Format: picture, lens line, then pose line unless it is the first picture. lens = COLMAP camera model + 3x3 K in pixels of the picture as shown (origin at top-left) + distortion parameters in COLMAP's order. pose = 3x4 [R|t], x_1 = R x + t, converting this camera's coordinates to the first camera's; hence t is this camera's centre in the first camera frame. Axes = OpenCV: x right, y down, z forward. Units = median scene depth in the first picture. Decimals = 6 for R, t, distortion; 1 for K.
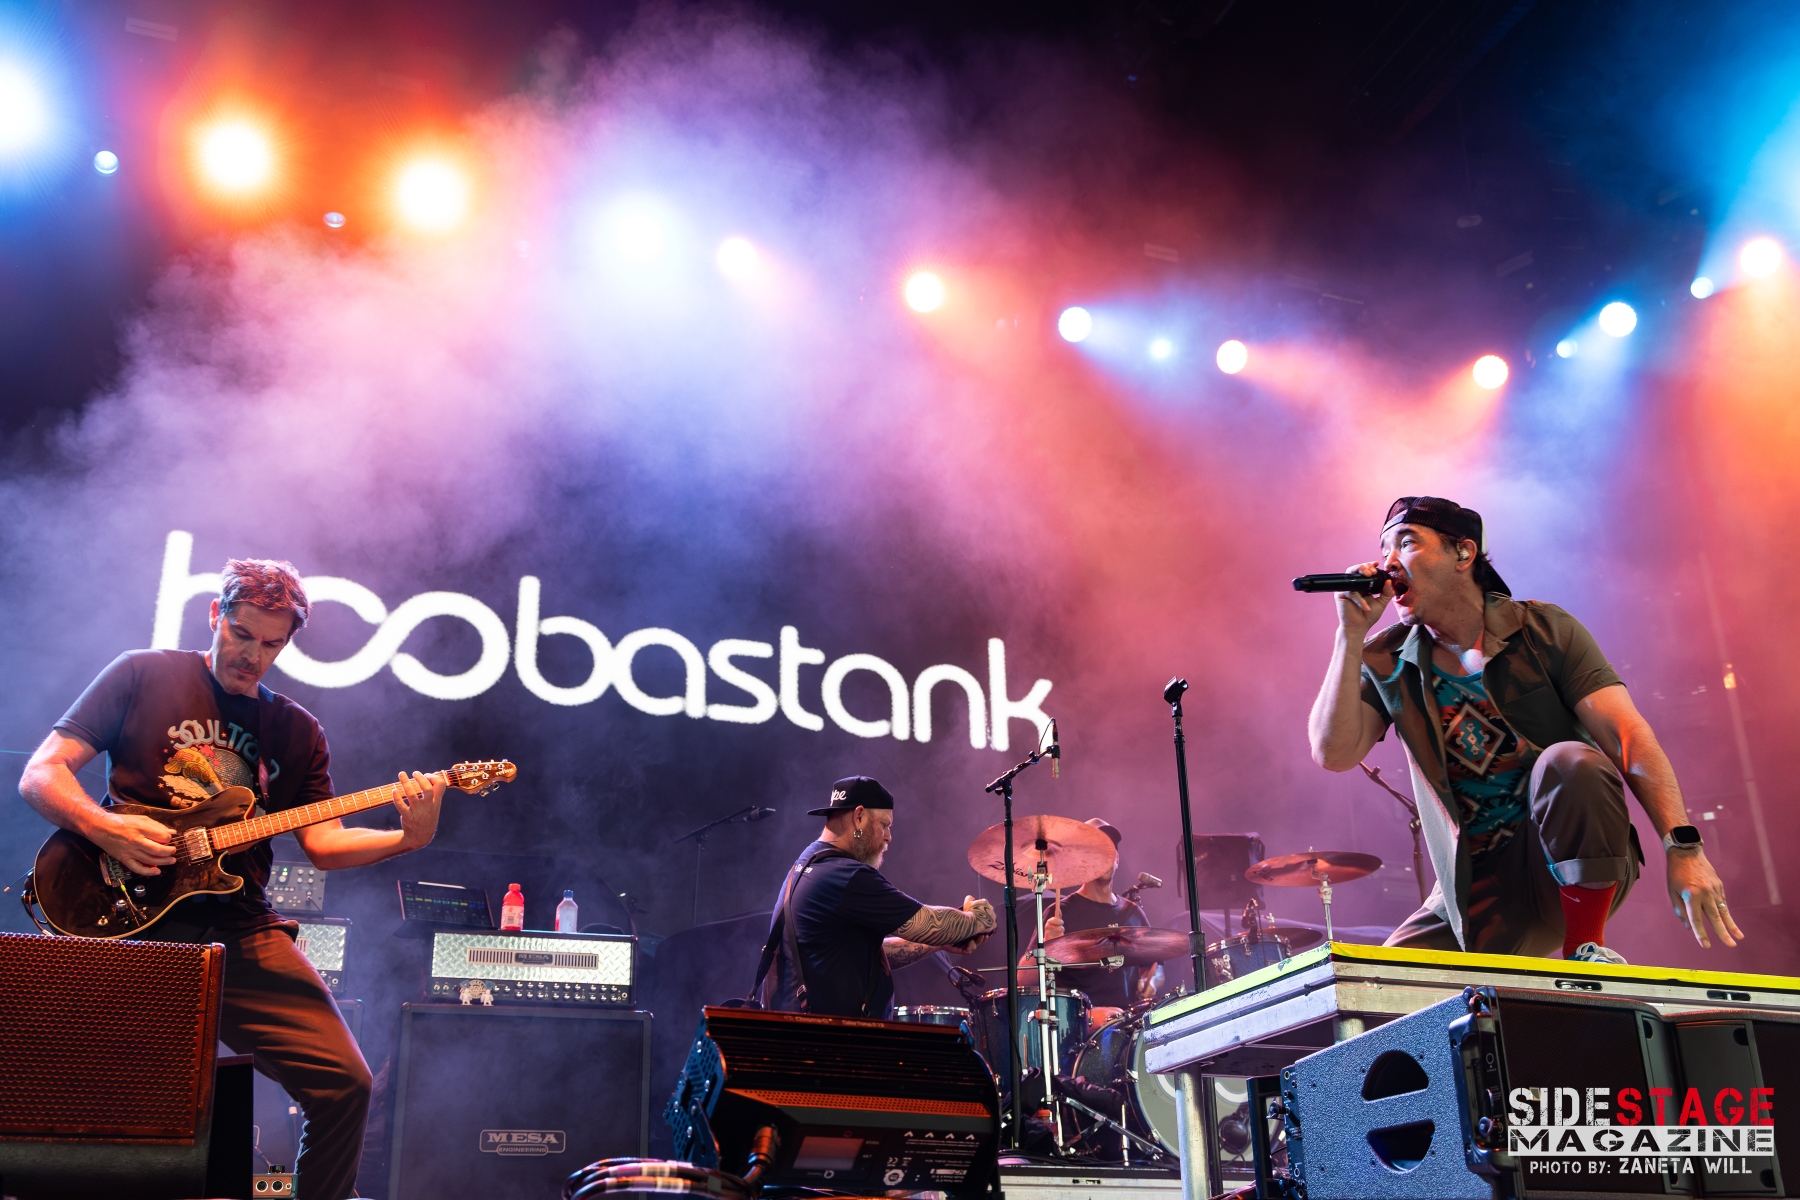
lens RADIAL K [[1773.8, 0, 900.0], [0, 1773.8, 600.0], [0, 0, 1]] dist [0.001940, 0.007219]
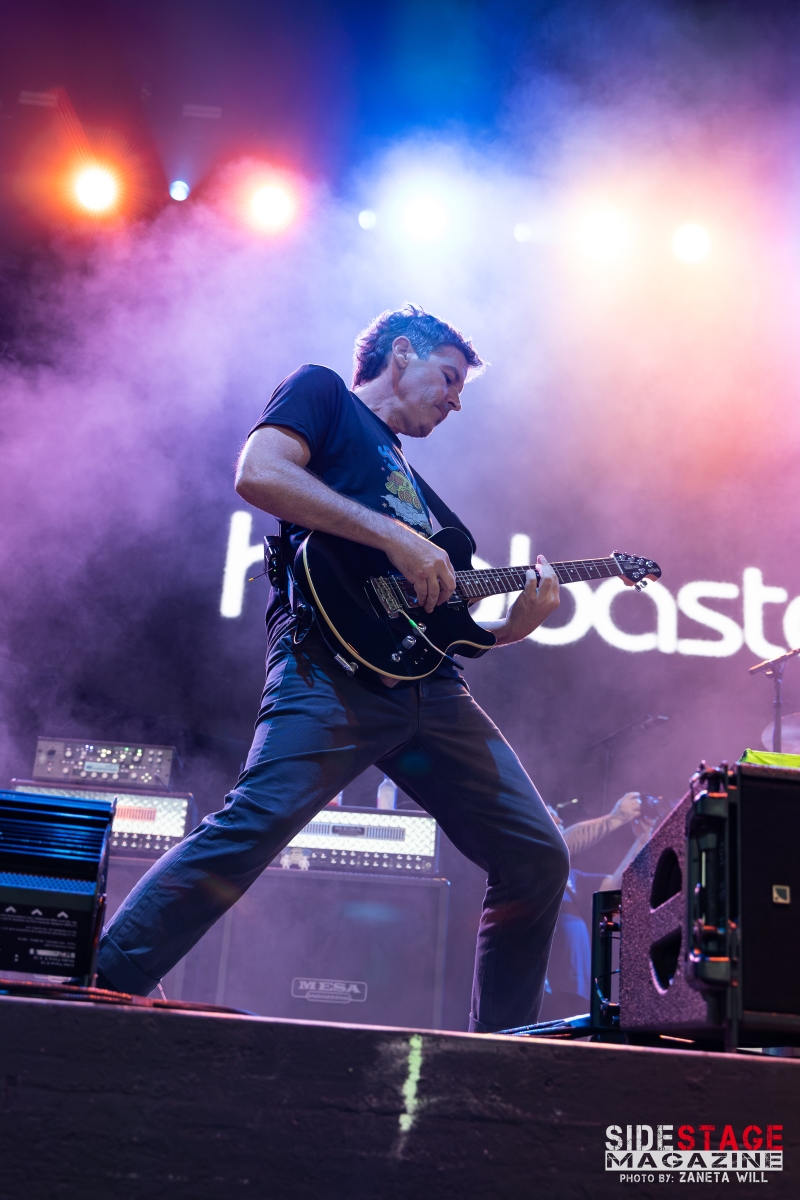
lens RADIAL K [[1514.3, 0, 400.0], [0, 1514.3, 600.0], [0, 0, 1]] dist [-0.009388, -0.025108]
pose [[0.943708, -0.037524, -0.328645, 0.139218], [0.044100, 0.998948, 0.012574, 0.043846], [0.327828, -0.026359, 0.944370, 0.105193]]
